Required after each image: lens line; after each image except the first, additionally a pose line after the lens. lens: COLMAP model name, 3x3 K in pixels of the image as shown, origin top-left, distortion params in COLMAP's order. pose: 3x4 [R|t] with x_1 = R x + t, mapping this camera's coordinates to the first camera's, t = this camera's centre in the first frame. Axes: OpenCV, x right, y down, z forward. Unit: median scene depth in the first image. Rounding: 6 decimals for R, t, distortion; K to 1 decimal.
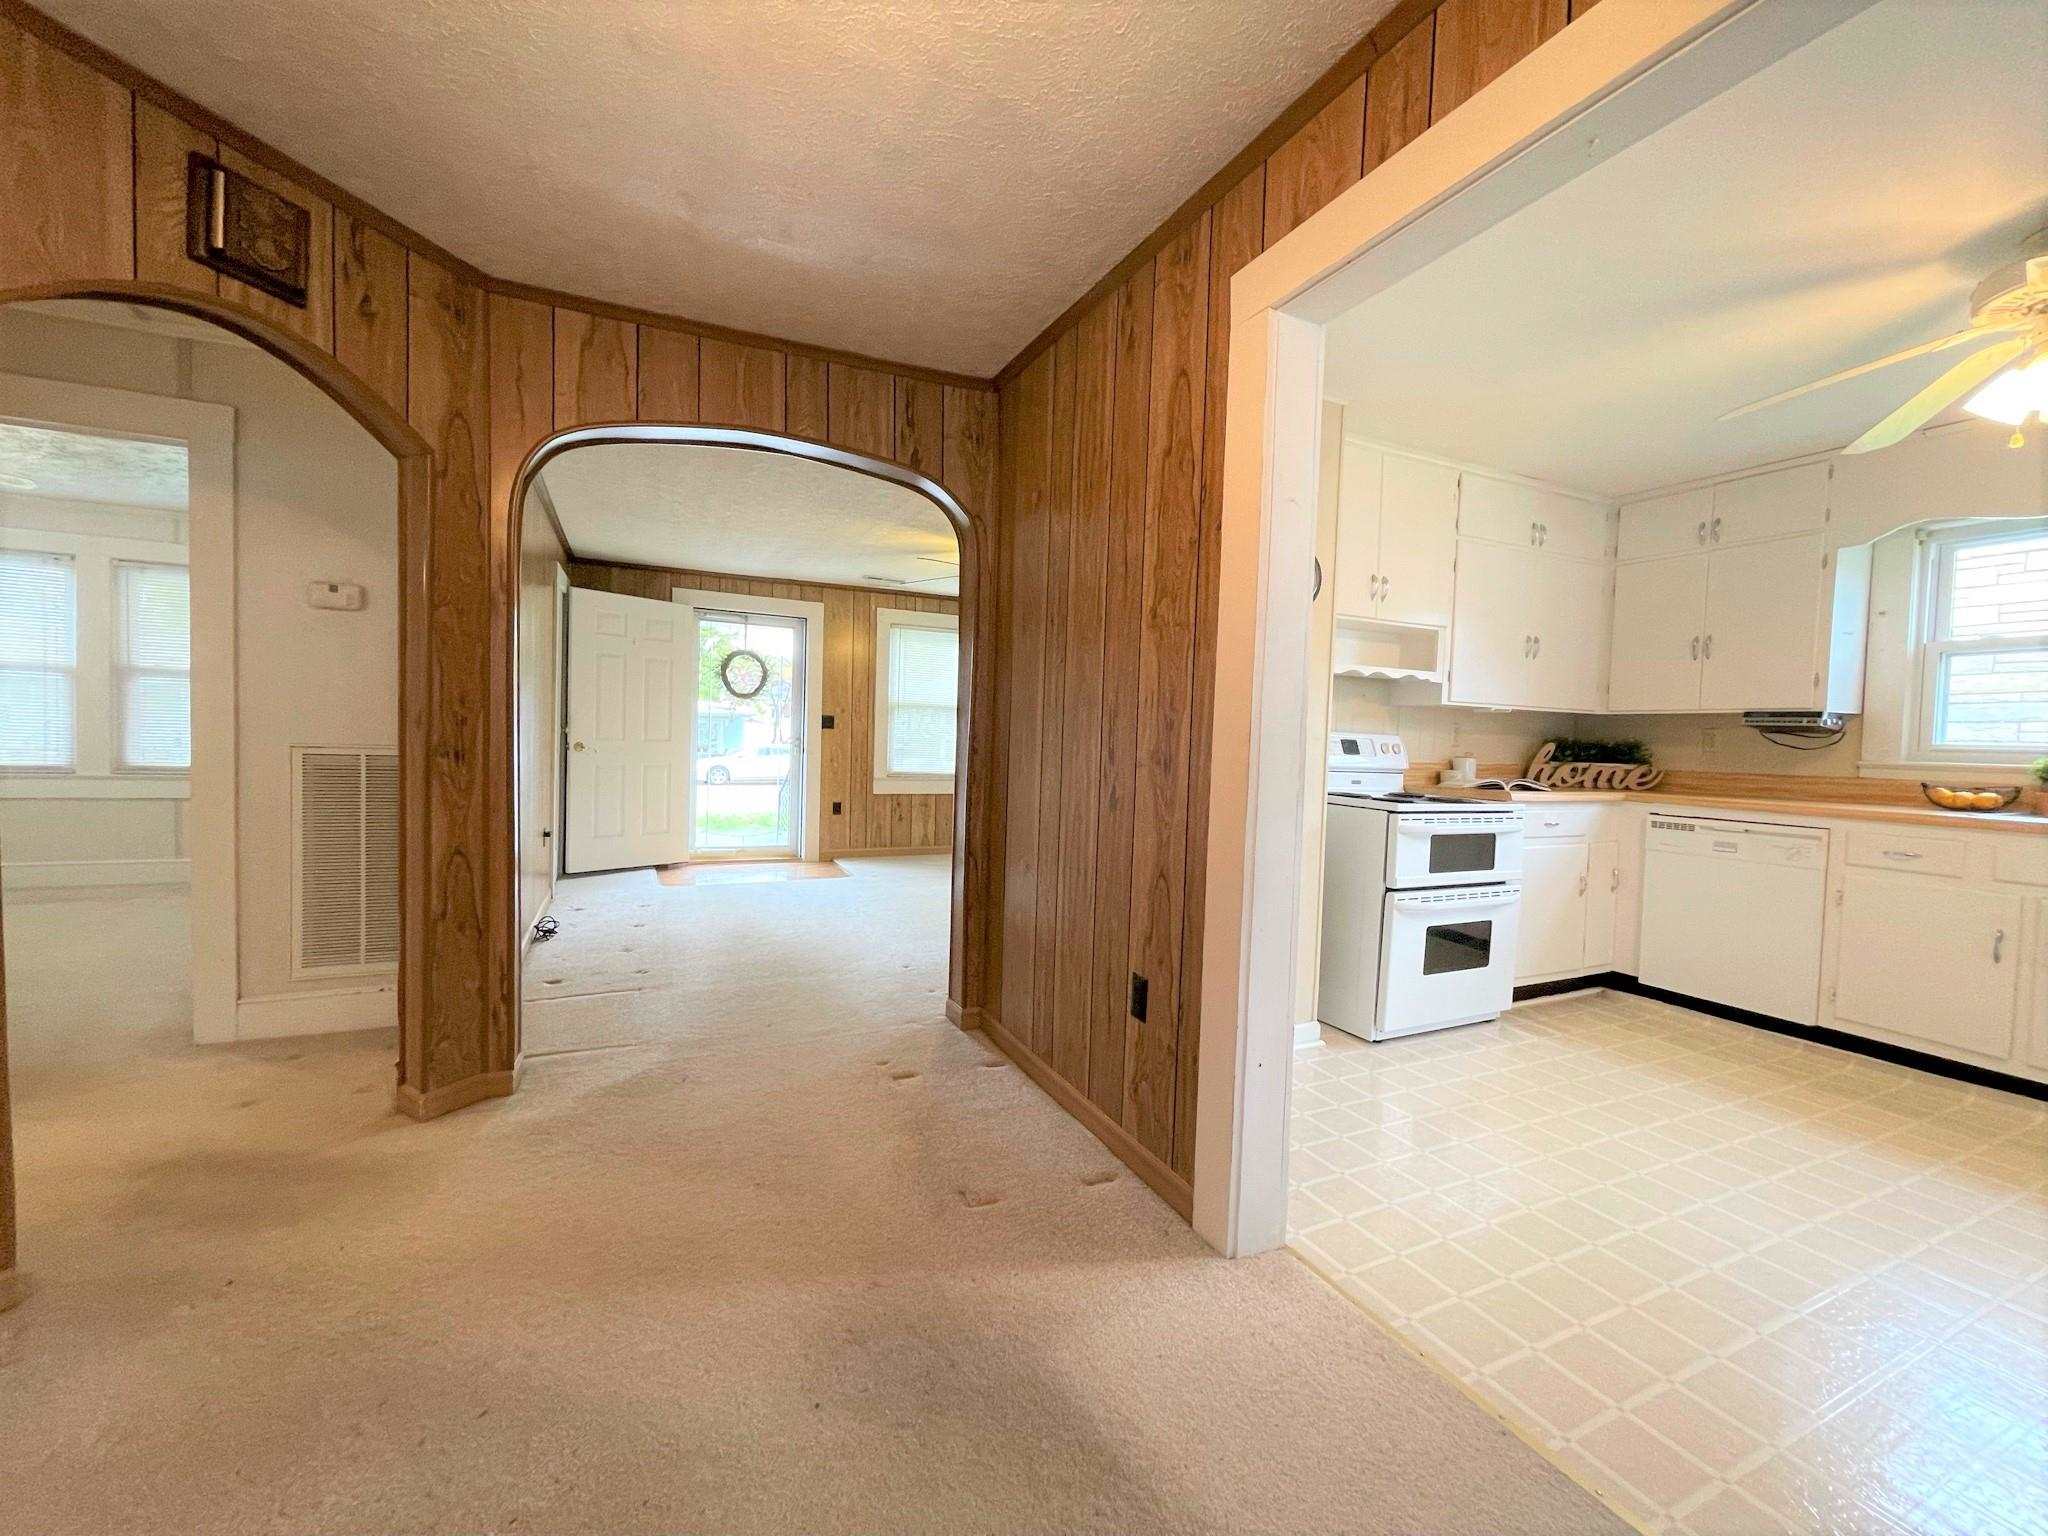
lens RADIAL K [[829.1, 0, 1019.4], [0, 829.1, 769.6], [0, 0, 1]] dist [-0.001976, 0.001529]
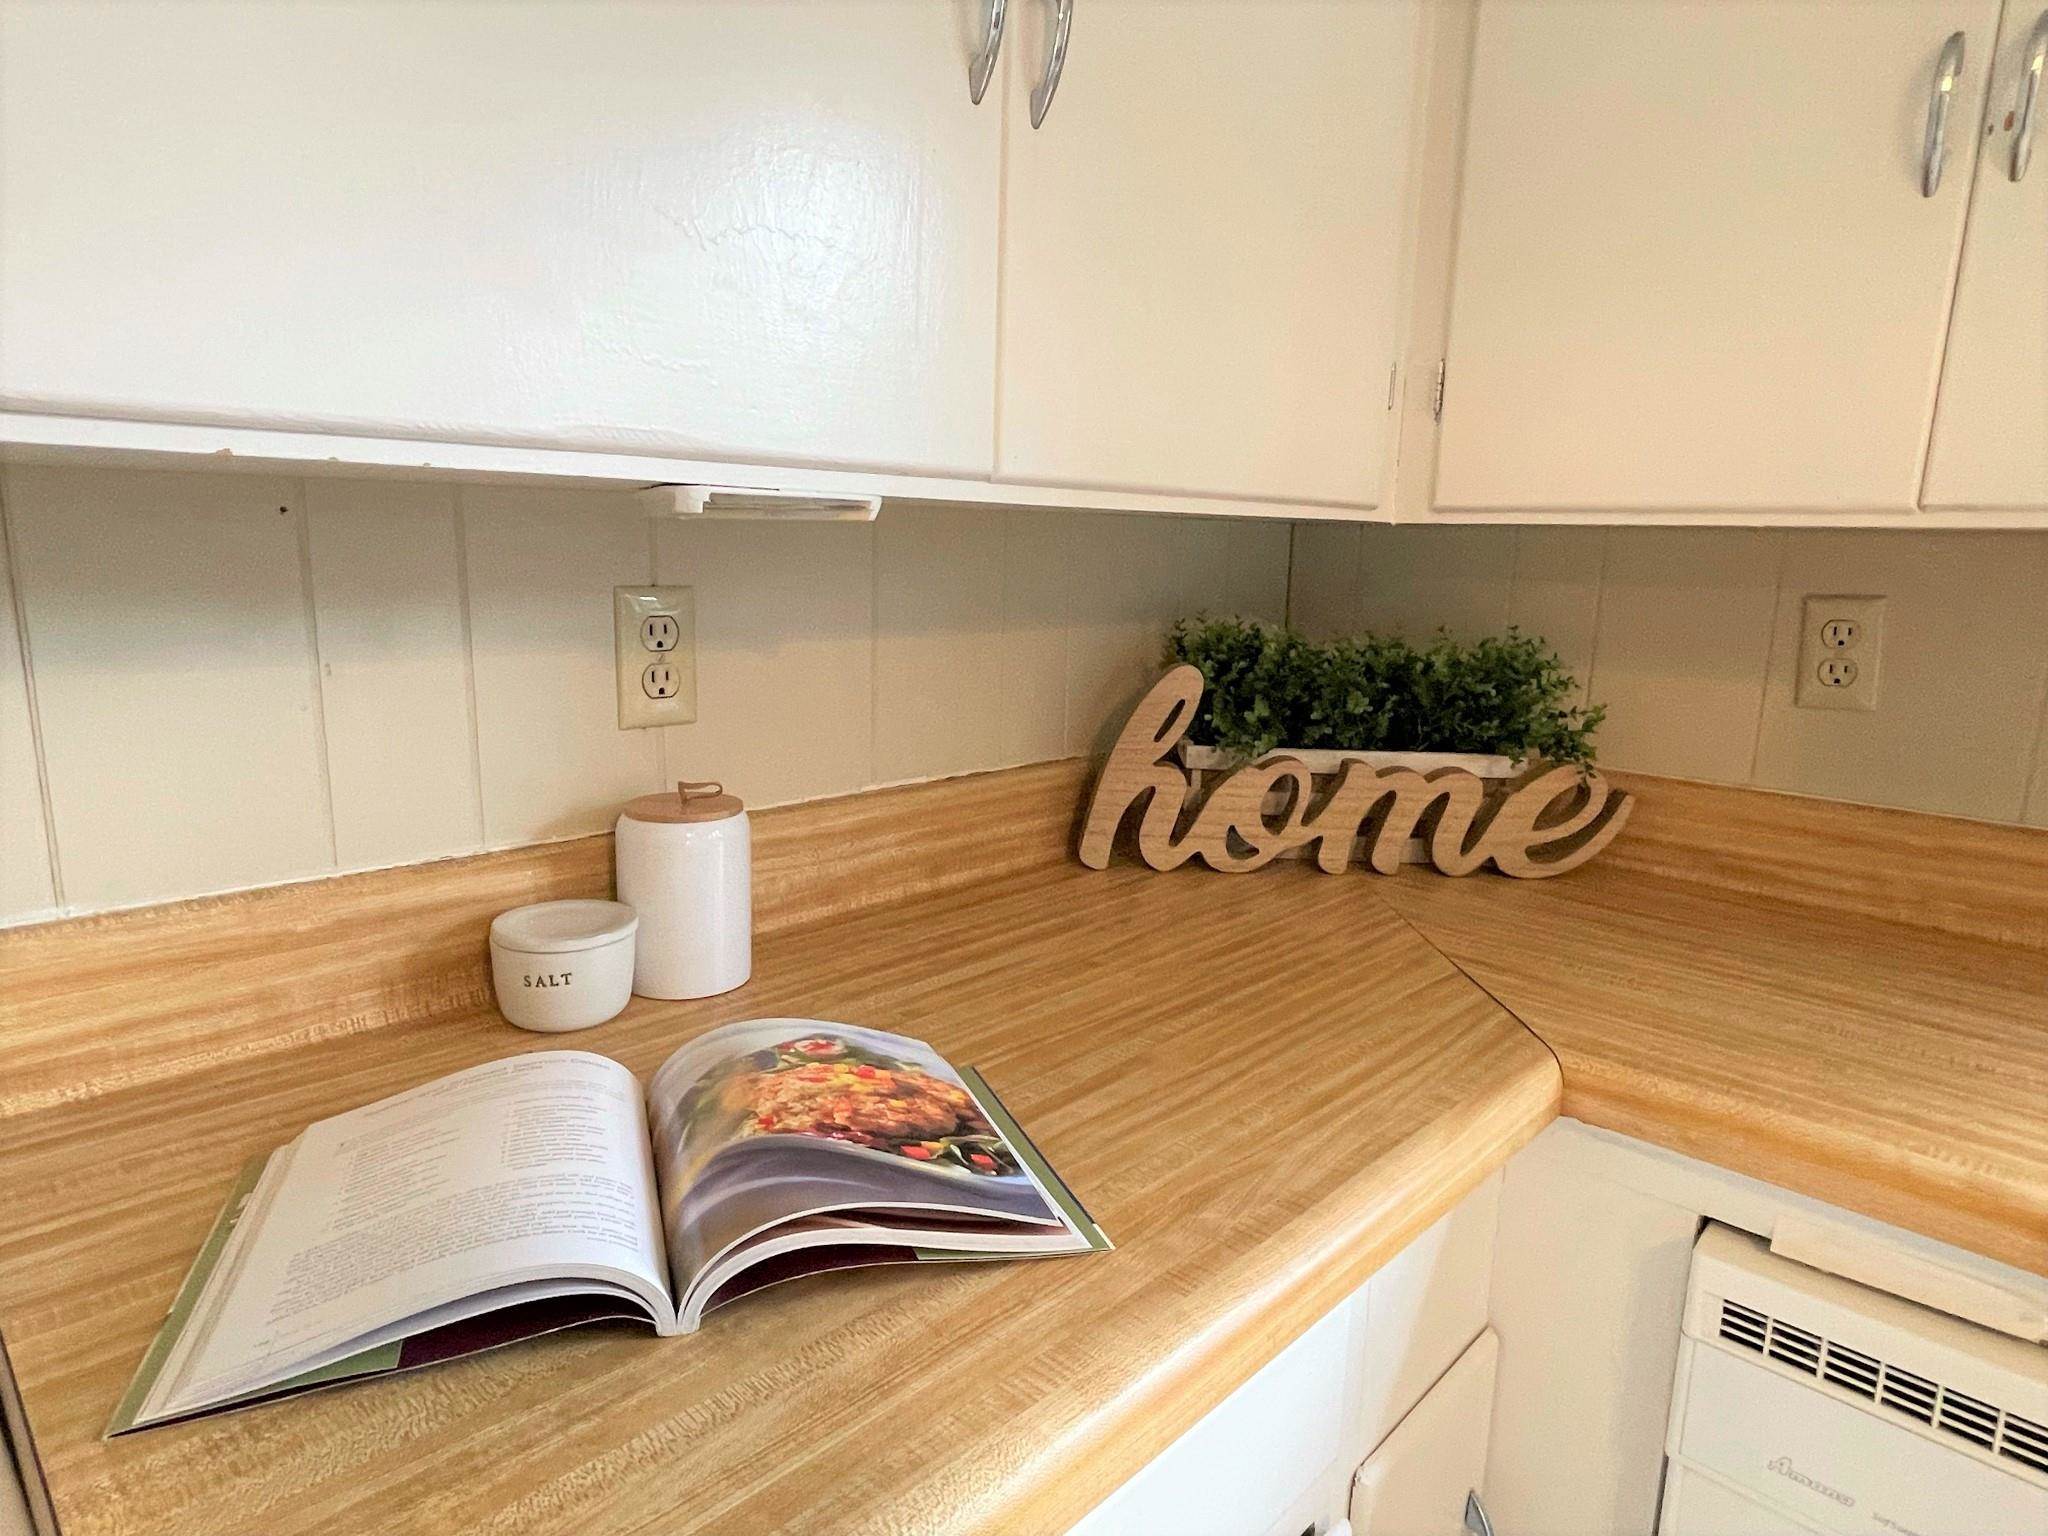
lens RADIAL K [[1220.2, 0, 1012.7], [0, 1220.2, 773.2], [0, 0, 1]] dist [0.007231, -0.010452]
pose [[0.934558, -0.073507, 0.348135, 0.577687], [0.017559, 0.986763, 0.161215, -0.064185], [-0.355377, -0.144552, 0.923478, 0.857304]]
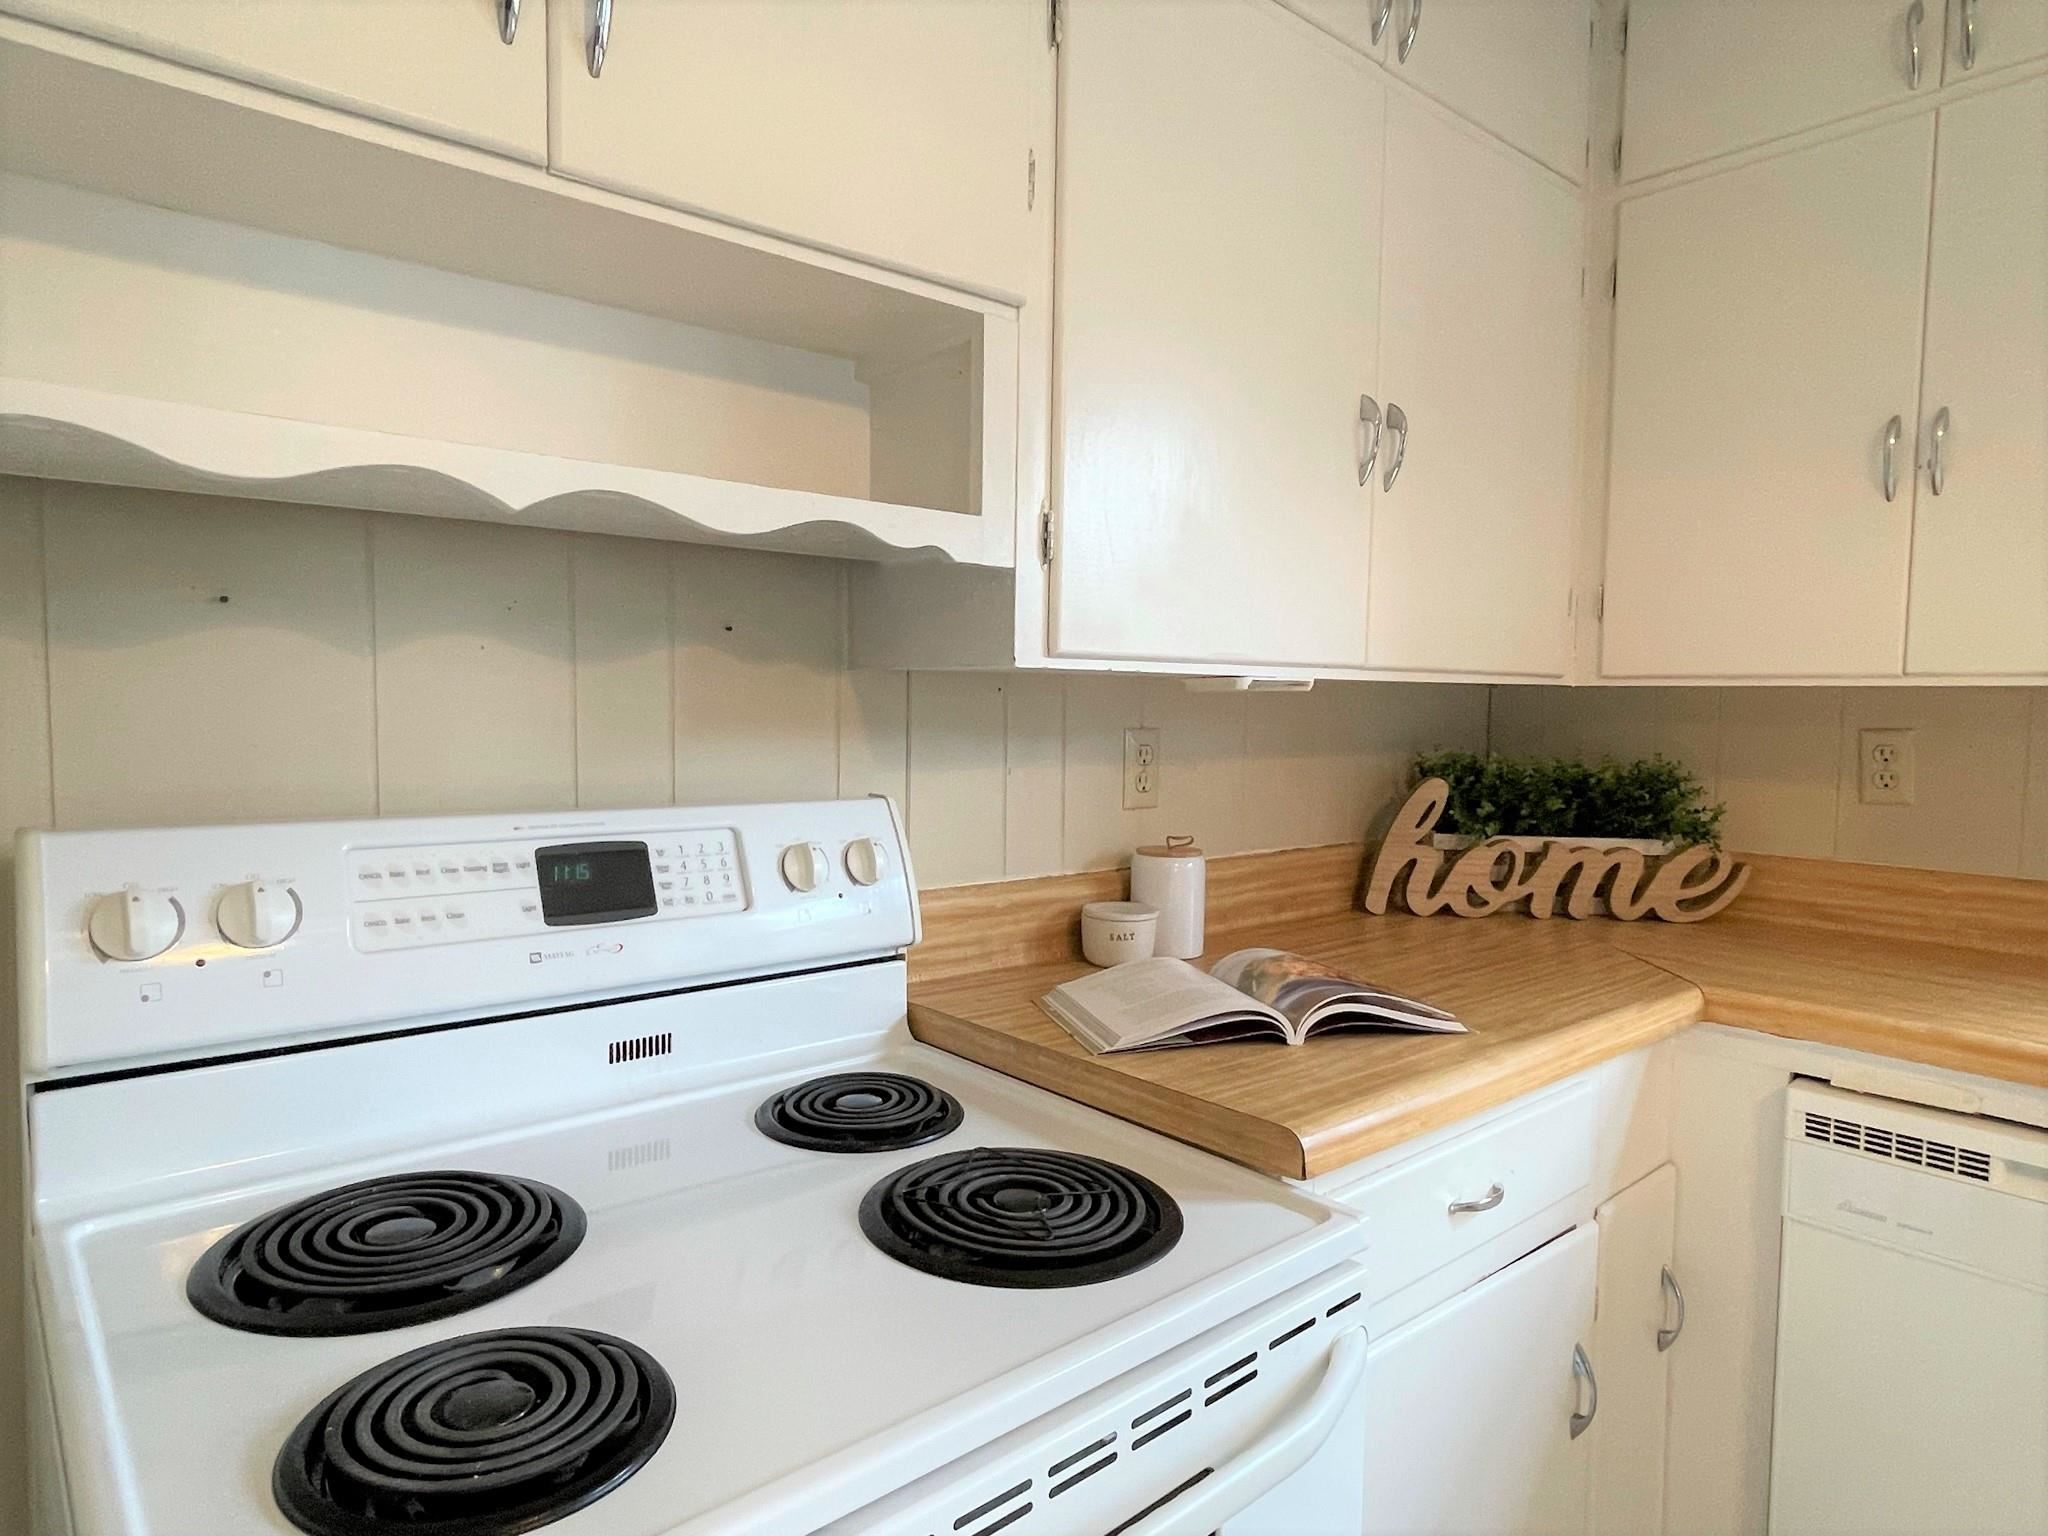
lens RADIAL K [[1220.2, 0, 1013.1], [0, 1220.2, 767.1], [0, 0, 1]] dist [0.007231, -0.010452]
pose [[0.964616, -0.032616, 0.261632, 0.427729], [0.026616, 0.999296, 0.026443, -0.061556], [-0.262310, -0.018544, 0.964805, 0.697332]]
